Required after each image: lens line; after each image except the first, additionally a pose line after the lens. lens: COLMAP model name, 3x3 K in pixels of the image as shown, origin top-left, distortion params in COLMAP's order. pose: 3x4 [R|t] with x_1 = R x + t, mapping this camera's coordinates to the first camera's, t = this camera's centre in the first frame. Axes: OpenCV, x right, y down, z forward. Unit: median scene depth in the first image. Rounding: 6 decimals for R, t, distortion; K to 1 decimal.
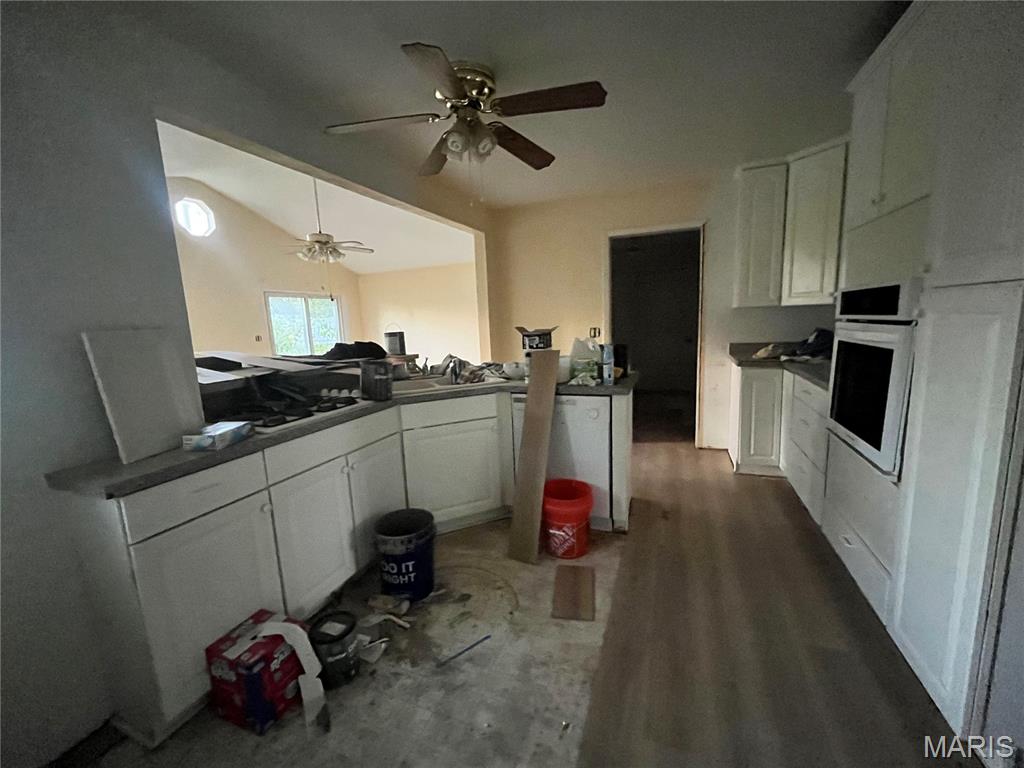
lens RADIAL K [[416.8, 0, 512.0], [0, 416.8, 384.0], [0, 0, 1]] dist [0.001204, -0.000035]
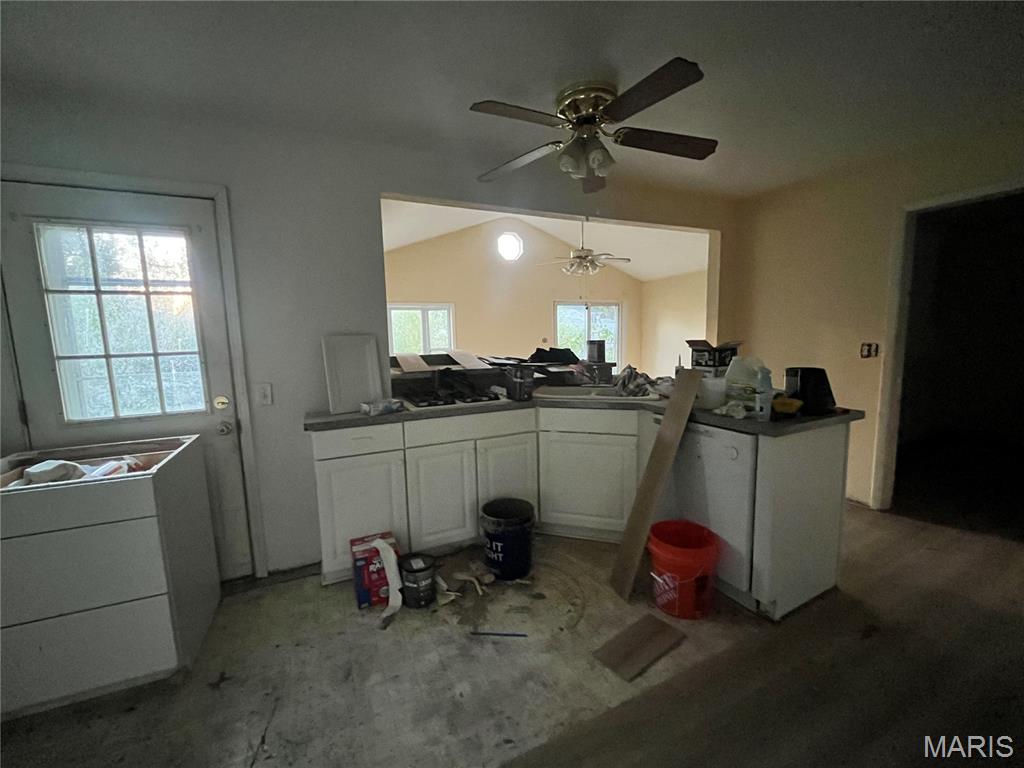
lens RADIAL K [[419.4, 0, 512.0], [0, 419.4, 384.0], [0, 0, 1]] dist [-0.000570, -0.000076]
pose [[0.734889, 0.106084, -0.669839, 0.458212], [-0.112509, 0.993074, 0.033840, -0.044215], [0.668790, 0.050495, 0.741734, 0.135228]]
